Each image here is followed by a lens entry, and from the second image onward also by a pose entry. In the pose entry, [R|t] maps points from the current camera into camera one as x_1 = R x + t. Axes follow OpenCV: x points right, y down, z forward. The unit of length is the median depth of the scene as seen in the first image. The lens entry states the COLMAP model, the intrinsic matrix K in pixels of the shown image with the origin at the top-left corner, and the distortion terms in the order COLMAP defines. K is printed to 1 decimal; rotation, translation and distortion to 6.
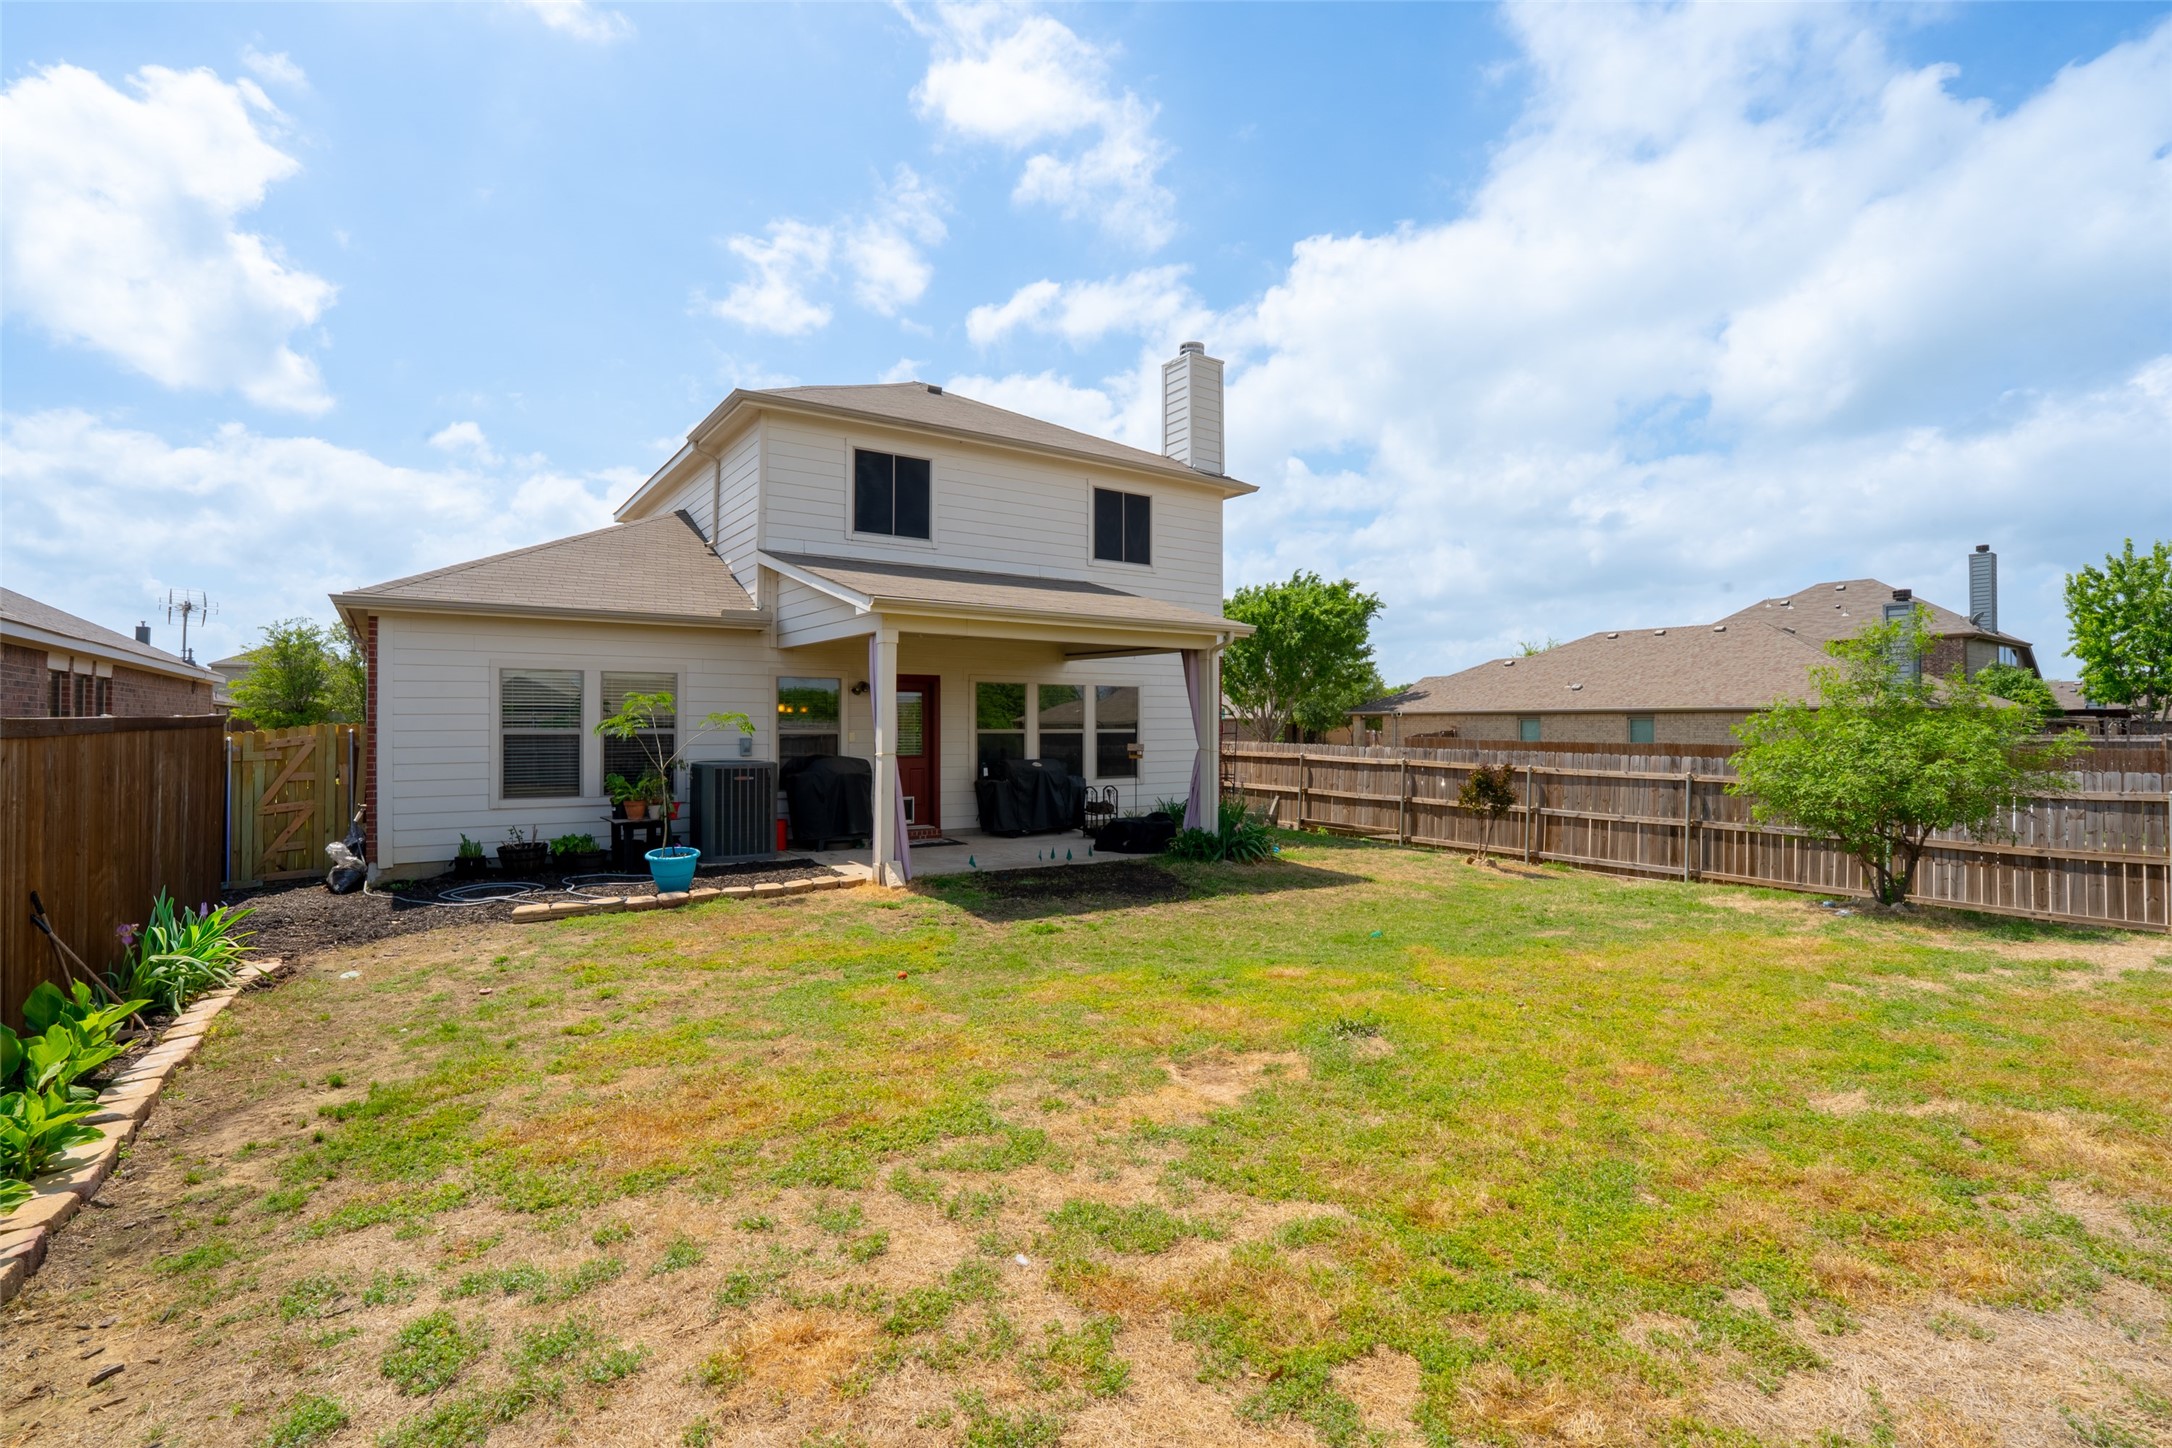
lens RADIAL K [[1005.4, 0, 1088.7], [0, 1005.4, 717.6], [0, 0, 1]] dist [-0.073368, 0.027548]
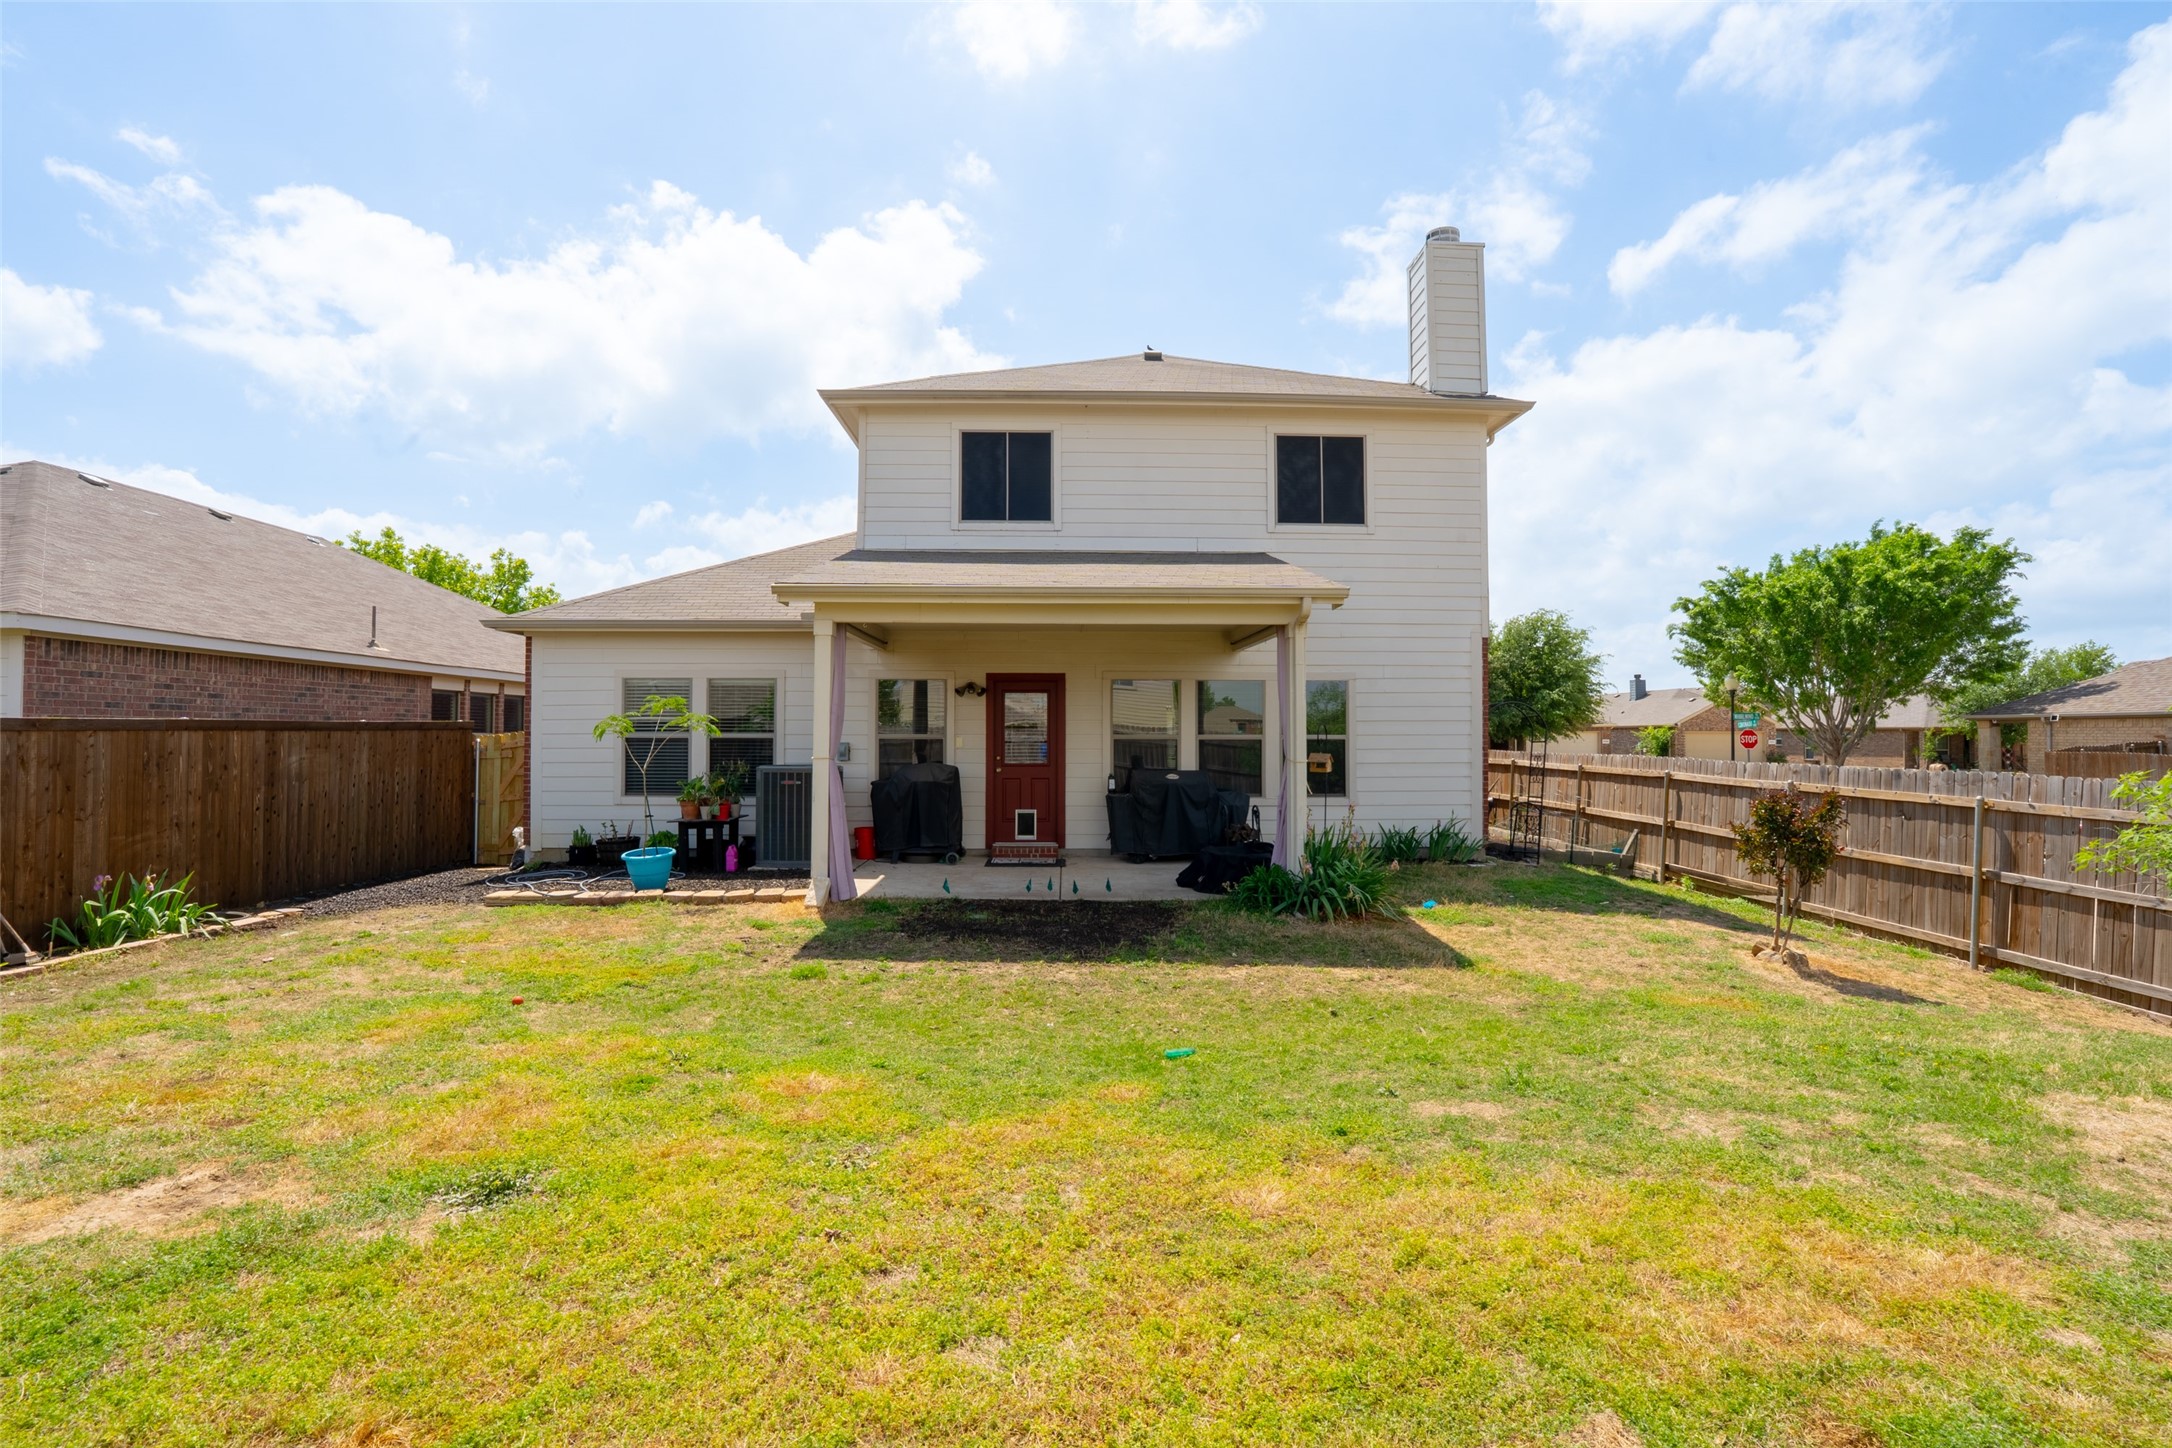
lens RADIAL K [[1039.6, 0, 1086.0], [0, 1039.6, 724.0], [0, 0, 1]] dist [-0.027141, 0.001734]
pose [[0.837622, -0.005253, -0.546225, 0.348551], [0.003458, 0.999985, -0.004314, 0.006566], [0.546239, 0.001725, 0.837628, 0.226274]]
